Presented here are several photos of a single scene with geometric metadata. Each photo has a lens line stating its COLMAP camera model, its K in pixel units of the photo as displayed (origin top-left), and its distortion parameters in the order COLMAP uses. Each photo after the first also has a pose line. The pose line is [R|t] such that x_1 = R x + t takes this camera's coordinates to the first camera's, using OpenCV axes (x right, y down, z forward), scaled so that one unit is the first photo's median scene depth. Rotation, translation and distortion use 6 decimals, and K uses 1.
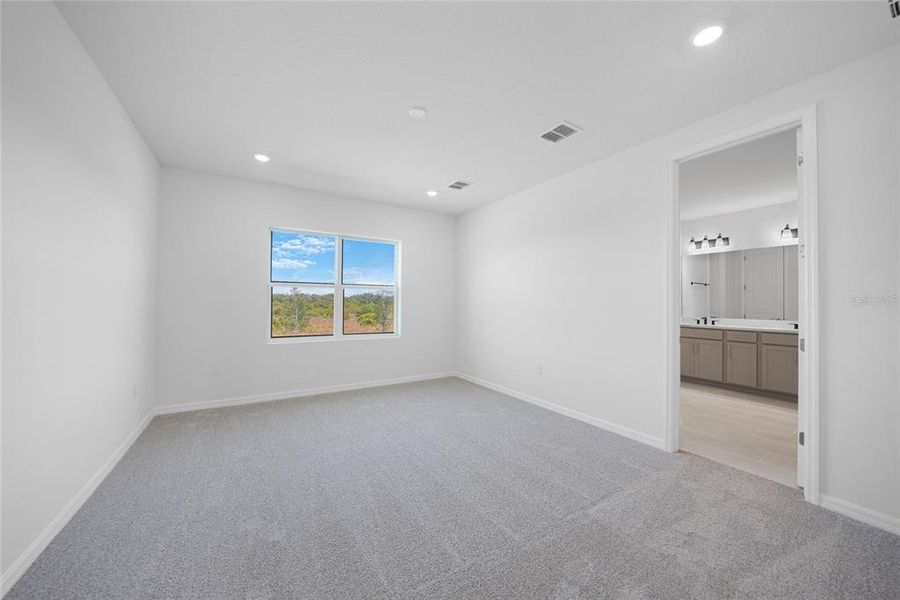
lens RADIAL K [[325.4, 0, 453.4], [0, 325.4, 298.3], [0, 0, 1]] dist [-0.018483, 0.000077]
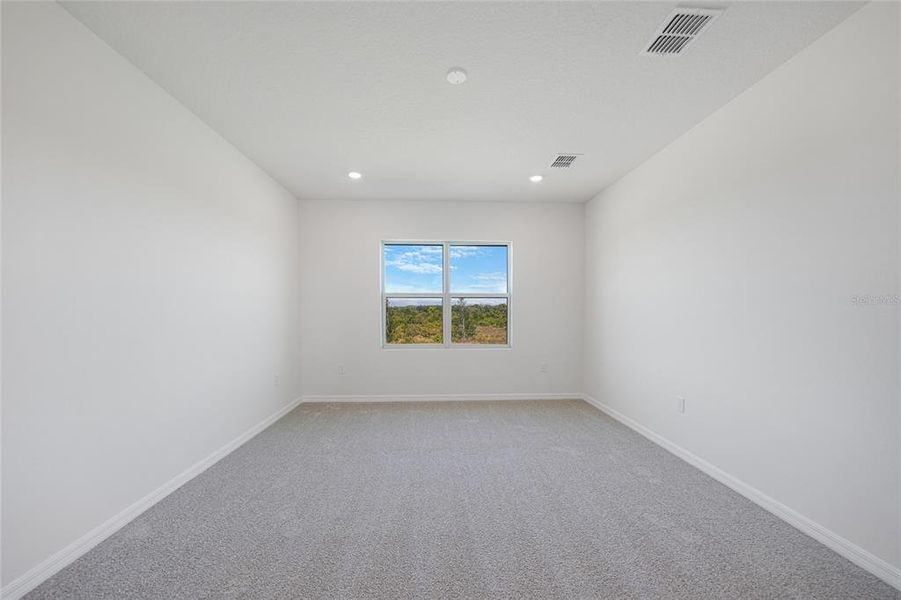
lens RADIAL K [[333.4, 0, 450.4], [0, 333.4, 321.1], [0, 0, 1]] dist [-0.010065, 0.000059]
pose [[0.865629, 0.006793, -0.500640, 0.190181], [0.012866, 0.999276, 0.035805, 0.008548], [0.500521, -0.037435, 0.864915, 0.153309]]
